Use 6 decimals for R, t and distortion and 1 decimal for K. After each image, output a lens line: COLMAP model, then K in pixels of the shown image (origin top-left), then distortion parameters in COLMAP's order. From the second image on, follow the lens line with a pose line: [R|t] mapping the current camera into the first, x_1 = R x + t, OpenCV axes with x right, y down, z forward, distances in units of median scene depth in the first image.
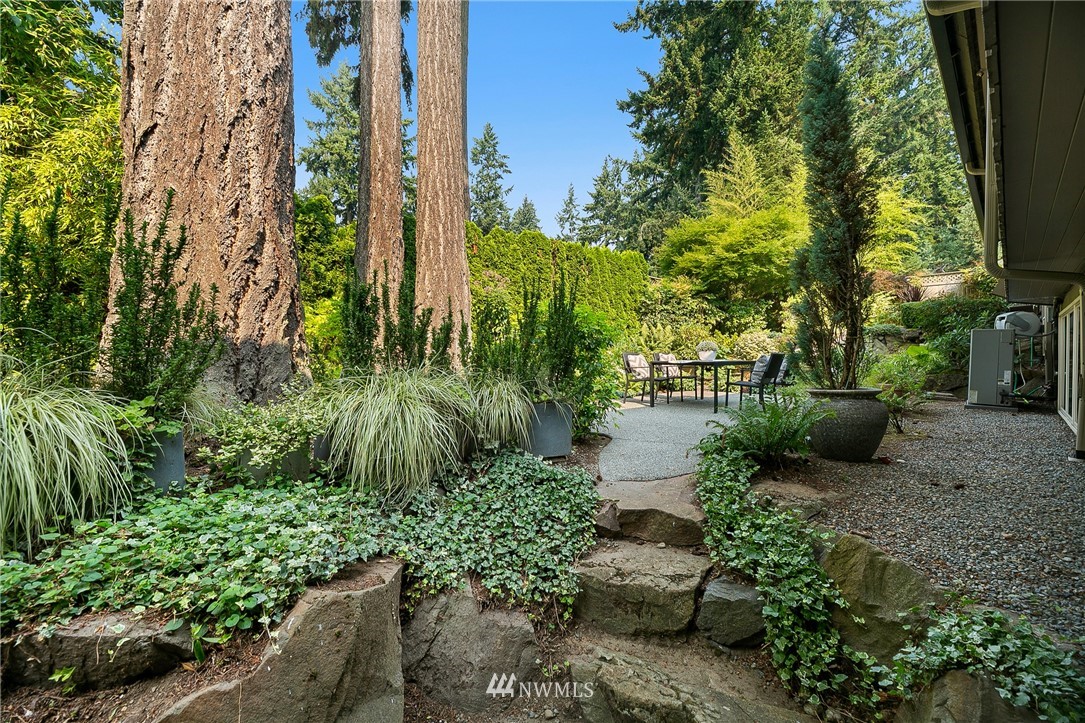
lens RADIAL K [[438.3, 0, 541.9], [0, 438.3, 356.6], [0, 0, 1]] dist [0.000437, 0.000476]
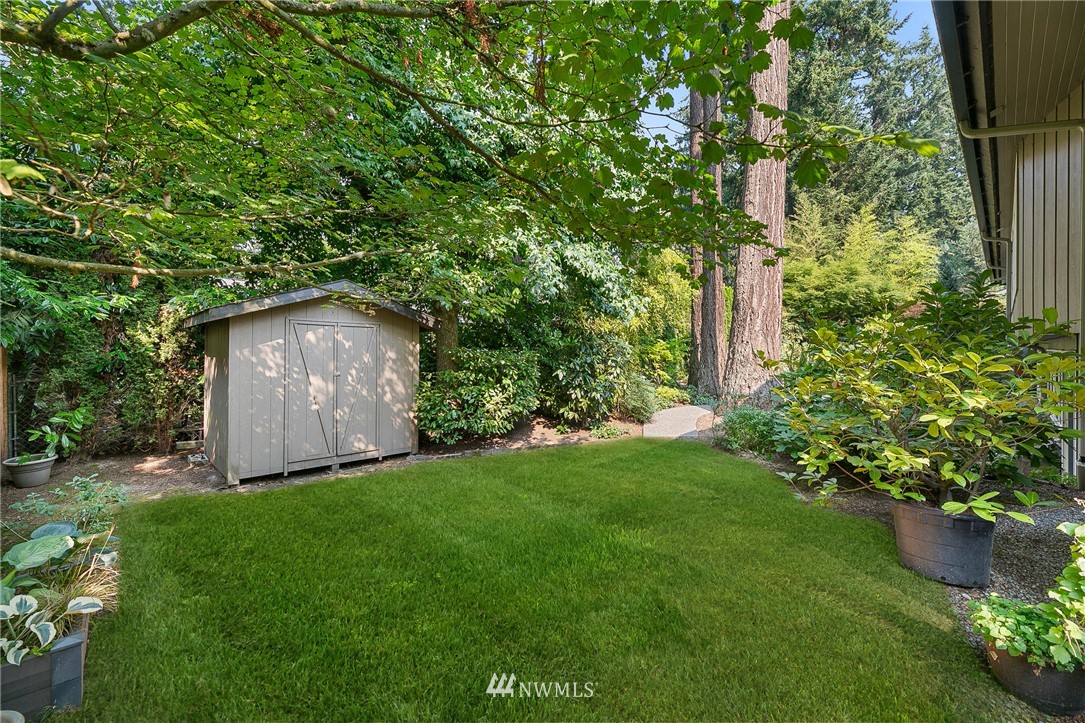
lens RADIAL K [[449.7, 0, 541.7], [0, 449.7, 350.3], [0, 0, 1]] dist [-0.000482, 0.000031]
pose [[0.999815, -0.001112, 0.019209, -0.332585], [0.001202, 0.999988, -0.004672, -0.024167], [-0.019204, 0.004694, 0.999805, -0.301384]]
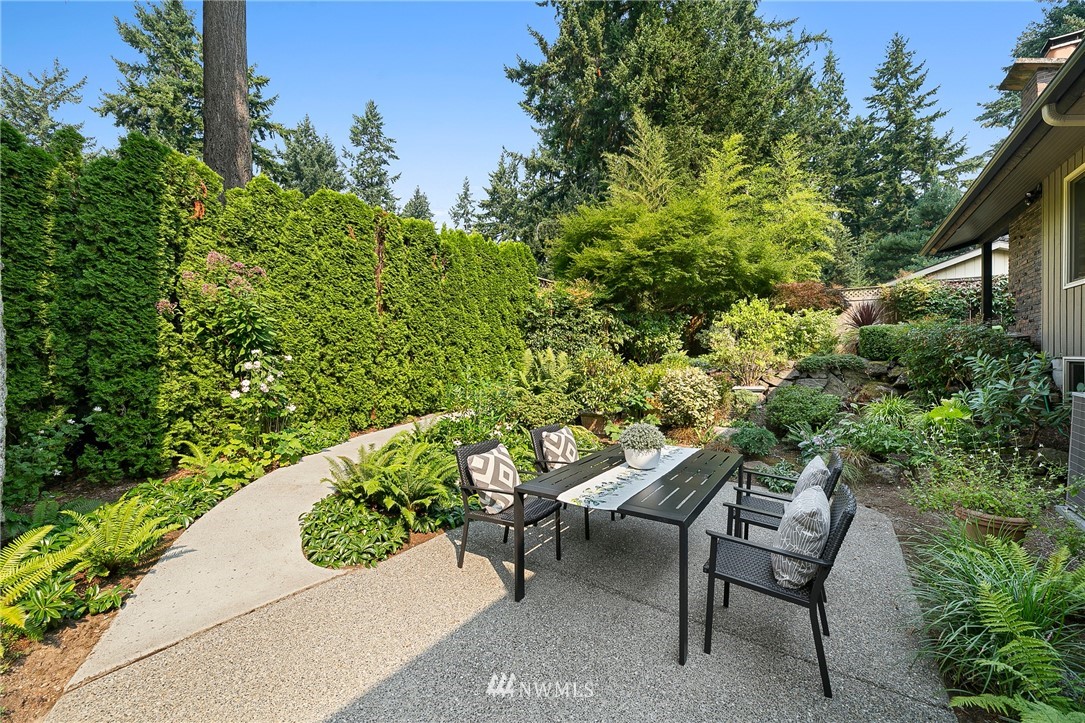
lens RADIAL K [[438.3, 0, 541.9], [0, 438.3, 356.6], [0, 0, 1]] dist [0.000437, 0.000476]
pose [[0.974277, -0.000546, 0.225353, 0.062629], [0.000759, 0.999999, -0.000857, -0.036885], [-0.225352, 0.001006, 0.974277, 0.208322]]
